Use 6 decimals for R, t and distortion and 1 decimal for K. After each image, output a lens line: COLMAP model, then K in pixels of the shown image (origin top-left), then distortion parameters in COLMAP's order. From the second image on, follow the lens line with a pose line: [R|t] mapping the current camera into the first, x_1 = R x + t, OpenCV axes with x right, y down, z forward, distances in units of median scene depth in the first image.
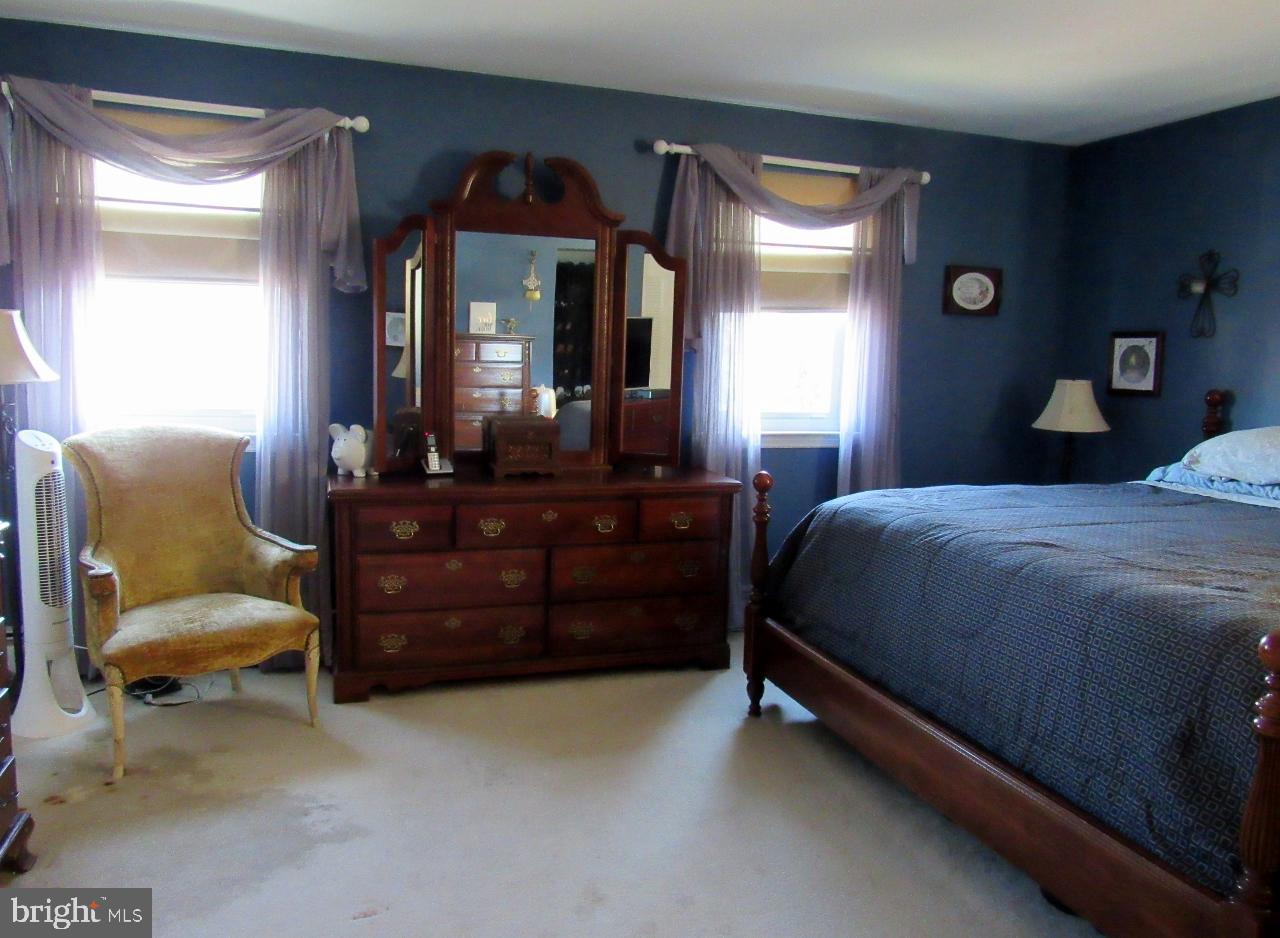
lens RADIAL K [[902.5, 0, 645.4], [0, 902.5, 472.3], [0, 0, 1]] dist [-0.047771, 0.006113]
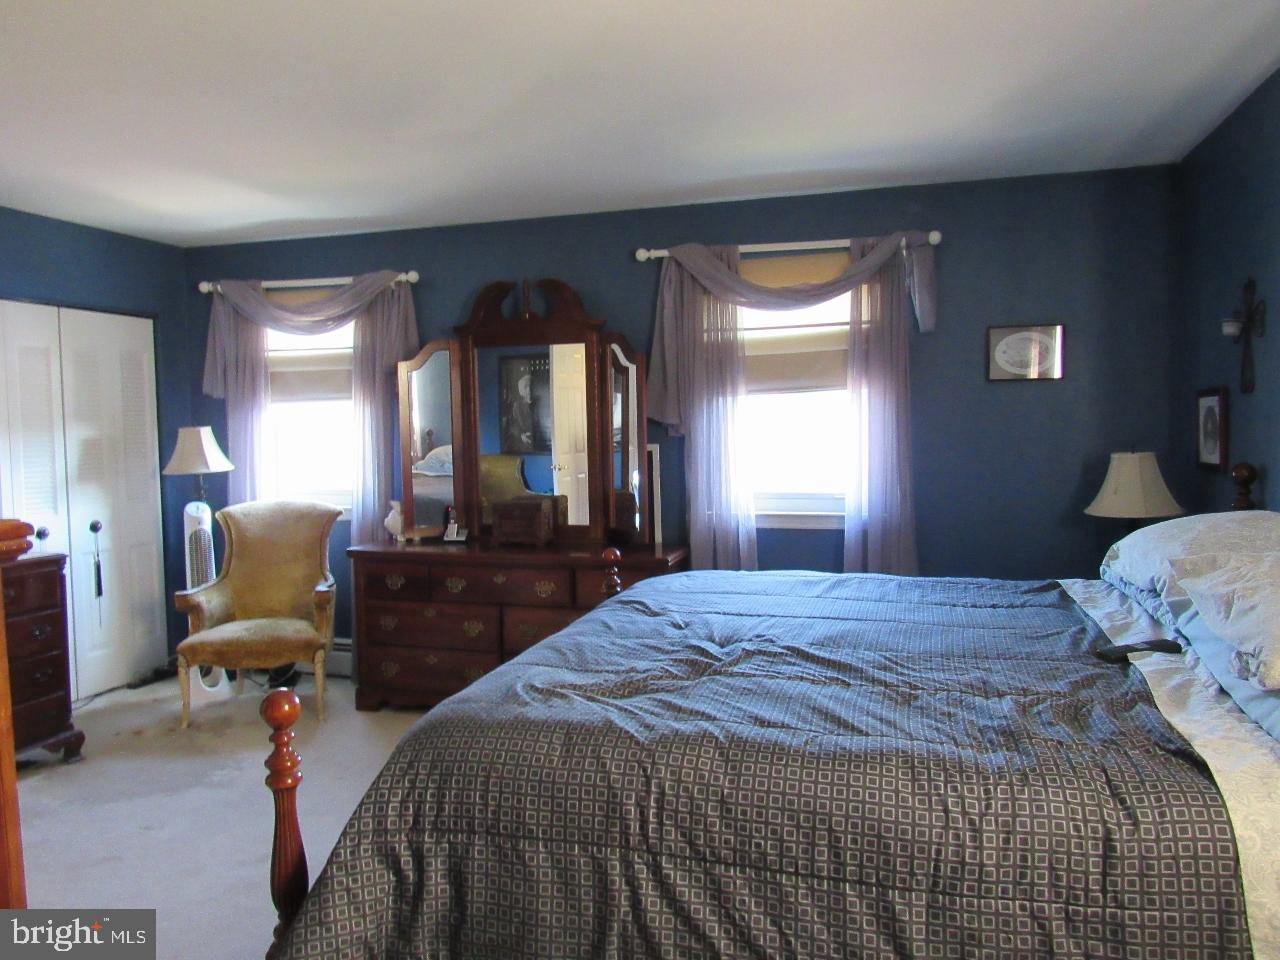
lens RADIAL K [[902.5, 0, 653.0], [0, 902.5, 477.7], [0, 0, 1]] dist [-0.047771, 0.006113]
pose [[0.820899, -0.006401, -0.571037, 0.651663], [-0.037924, 0.997119, -0.065694, -0.013163], [0.569813, 0.075584, 0.818291, 0.110629]]
